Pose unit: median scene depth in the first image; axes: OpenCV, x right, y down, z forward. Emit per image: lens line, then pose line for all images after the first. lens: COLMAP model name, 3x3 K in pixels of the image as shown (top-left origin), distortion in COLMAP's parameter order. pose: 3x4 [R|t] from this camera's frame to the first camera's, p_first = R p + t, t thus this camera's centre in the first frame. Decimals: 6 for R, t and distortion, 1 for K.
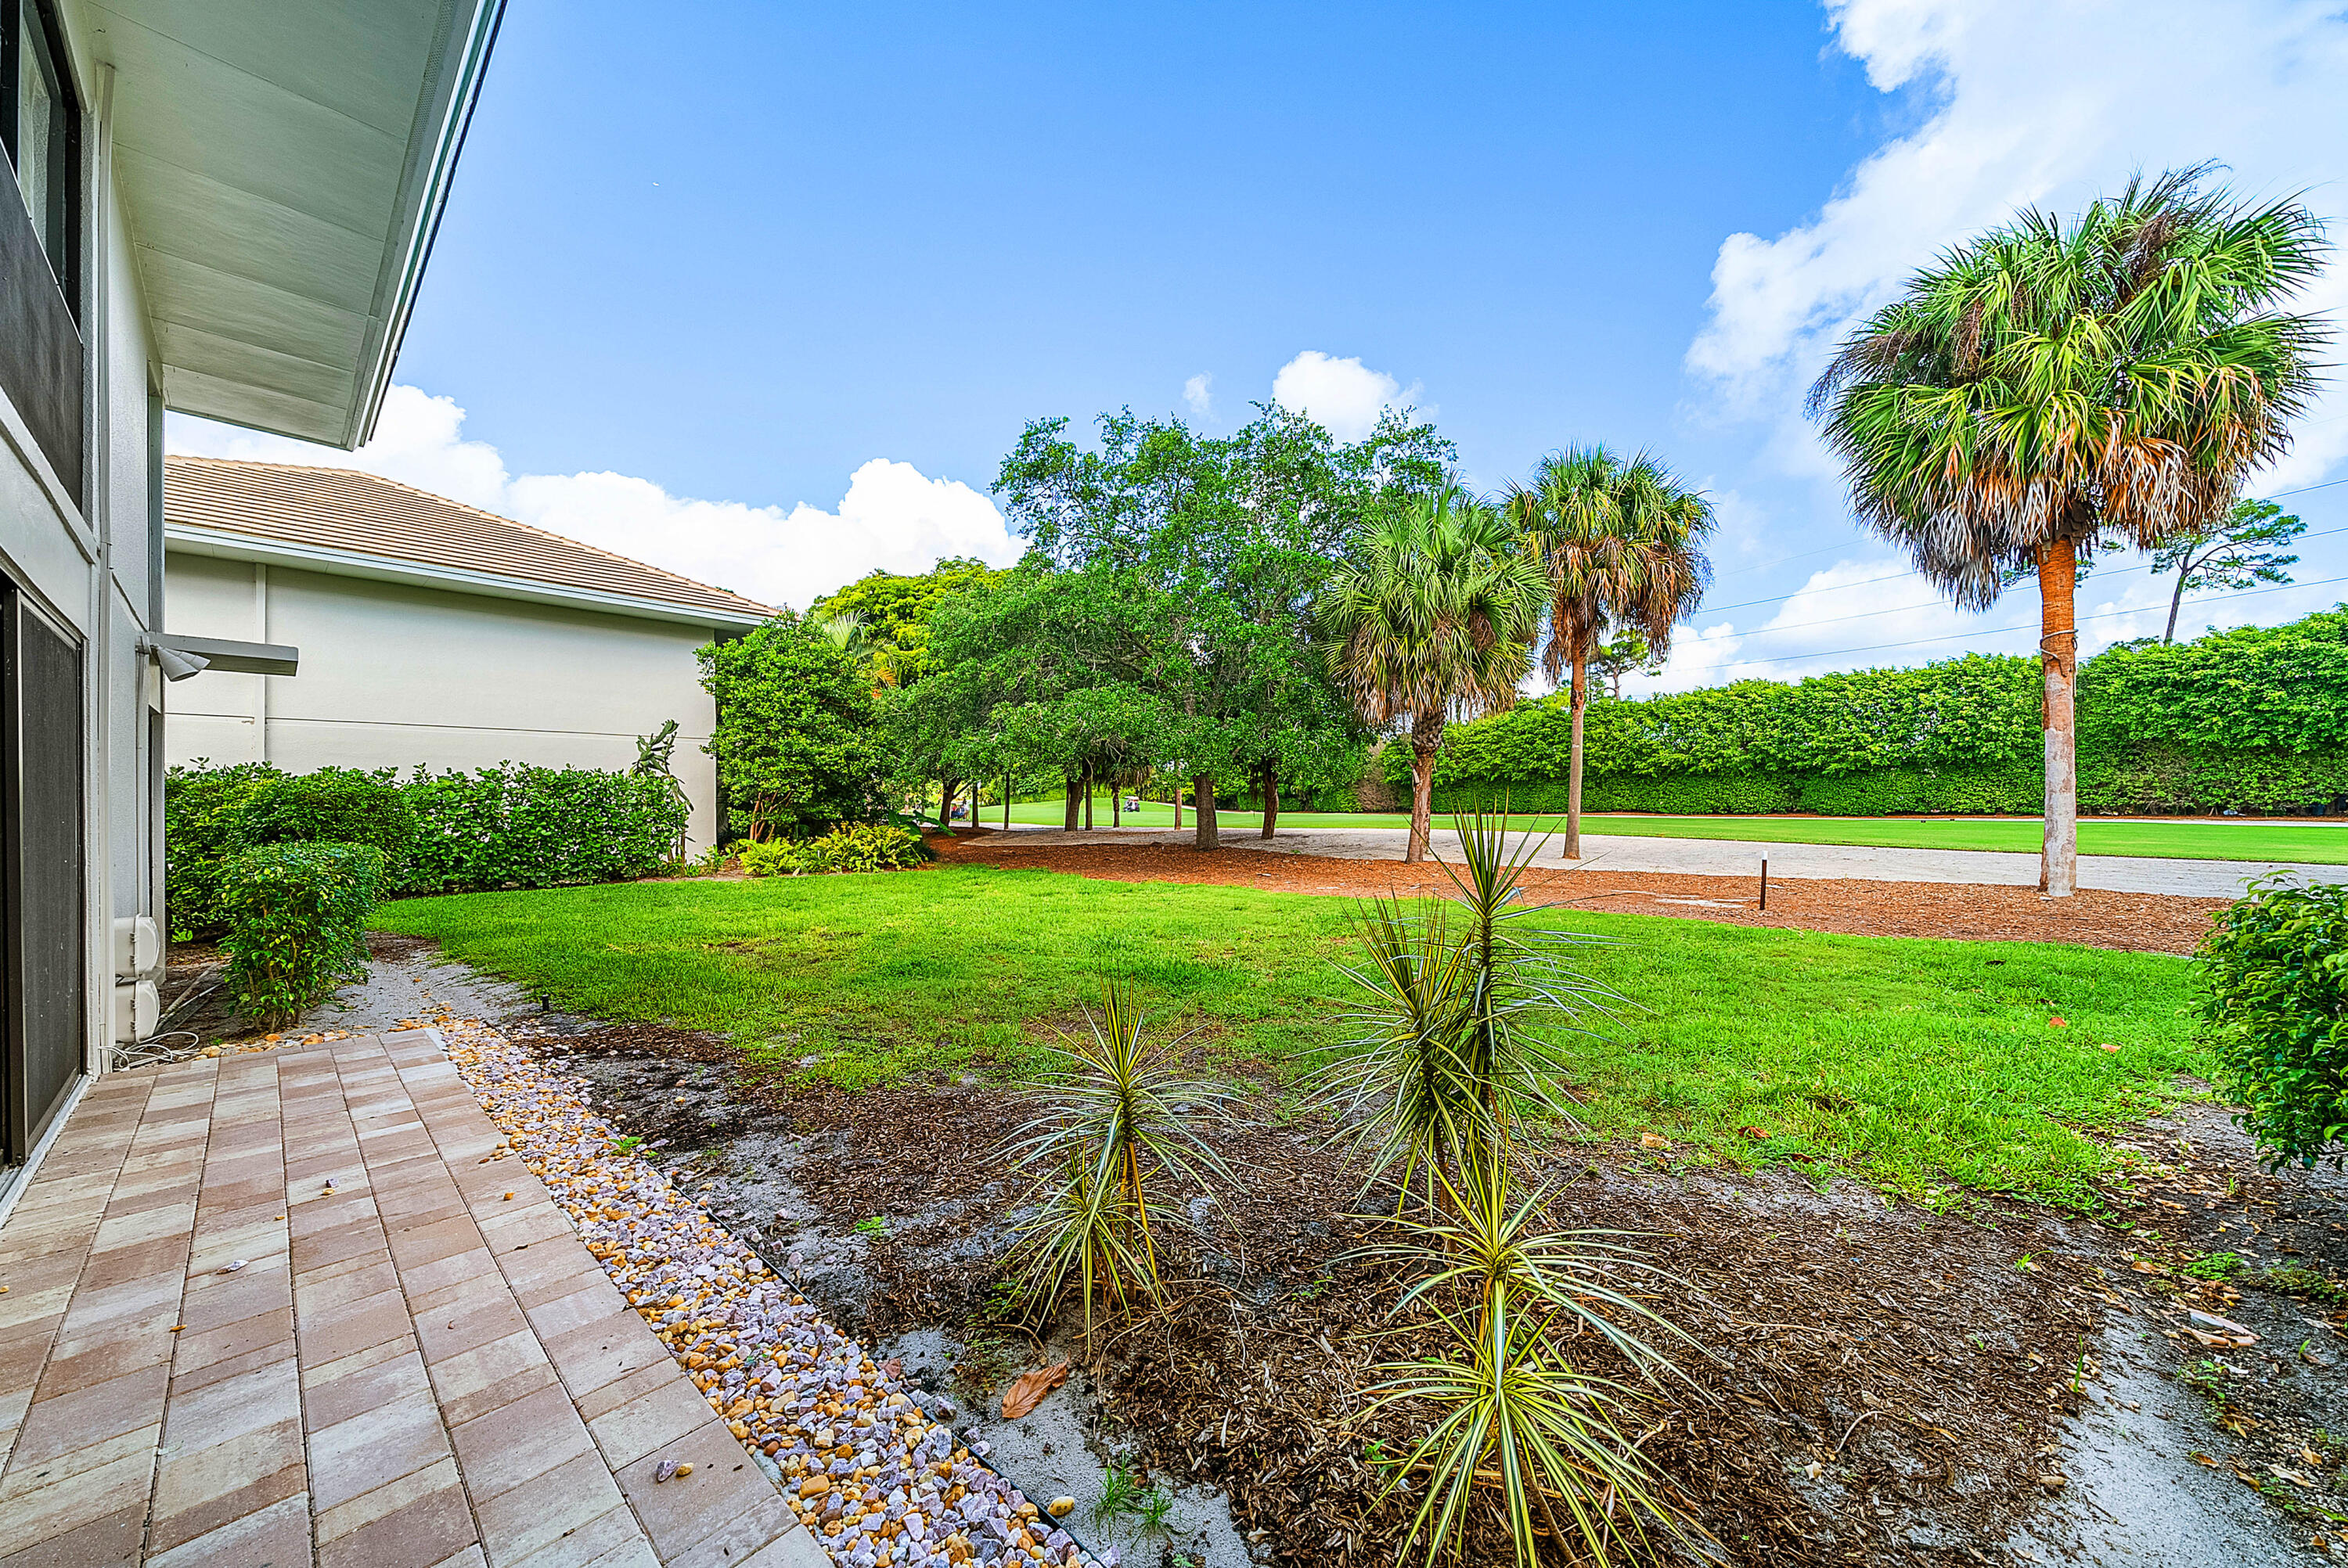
lens RADIAL K [[812.9, 0, 1183.7], [0, 812.9, 799.1], [0, 0, 1]] dist [-0.001508, -0.000275]
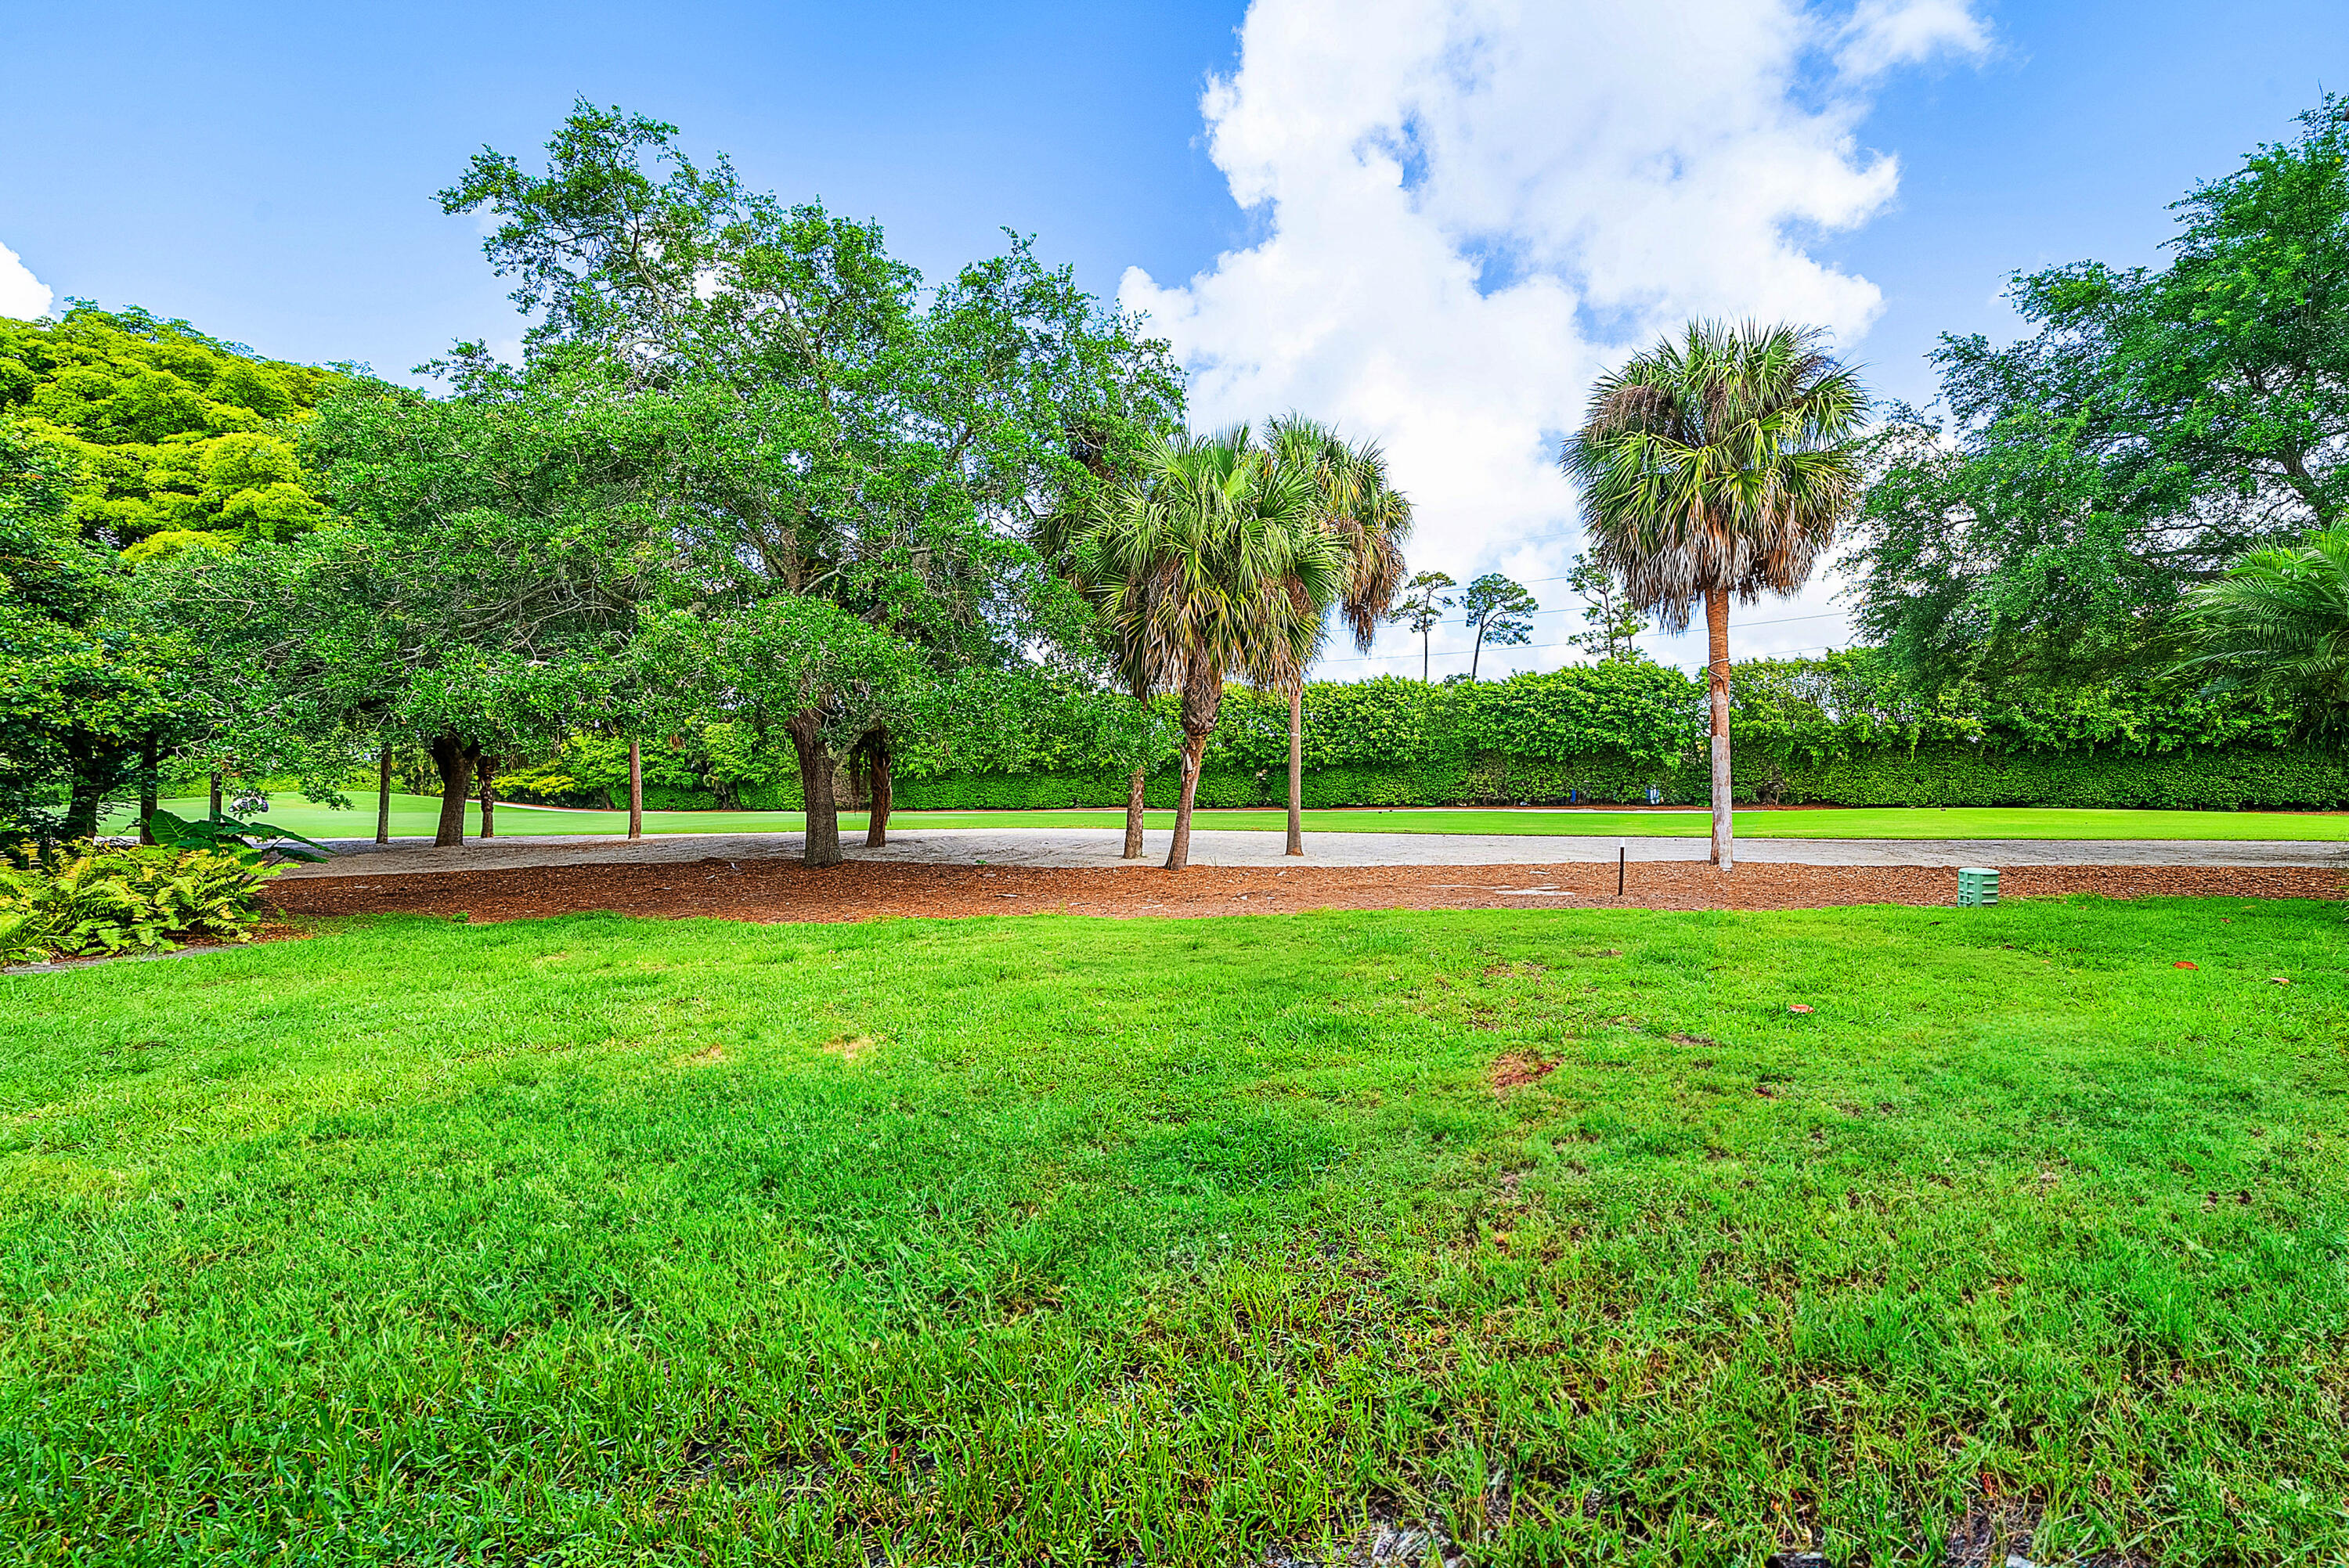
lens RADIAL K [[925.1, 0, 1183.0], [0, 925.1, 793.8], [0, 0, 1]] dist [-0.002778, 0.000254]
pose [[0.758623, 0.002188, 0.651526, -0.208288], [-0.001721, 0.999998, -0.001355, 0.002446], [-0.651528, -0.000093, 0.758625, 0.189621]]
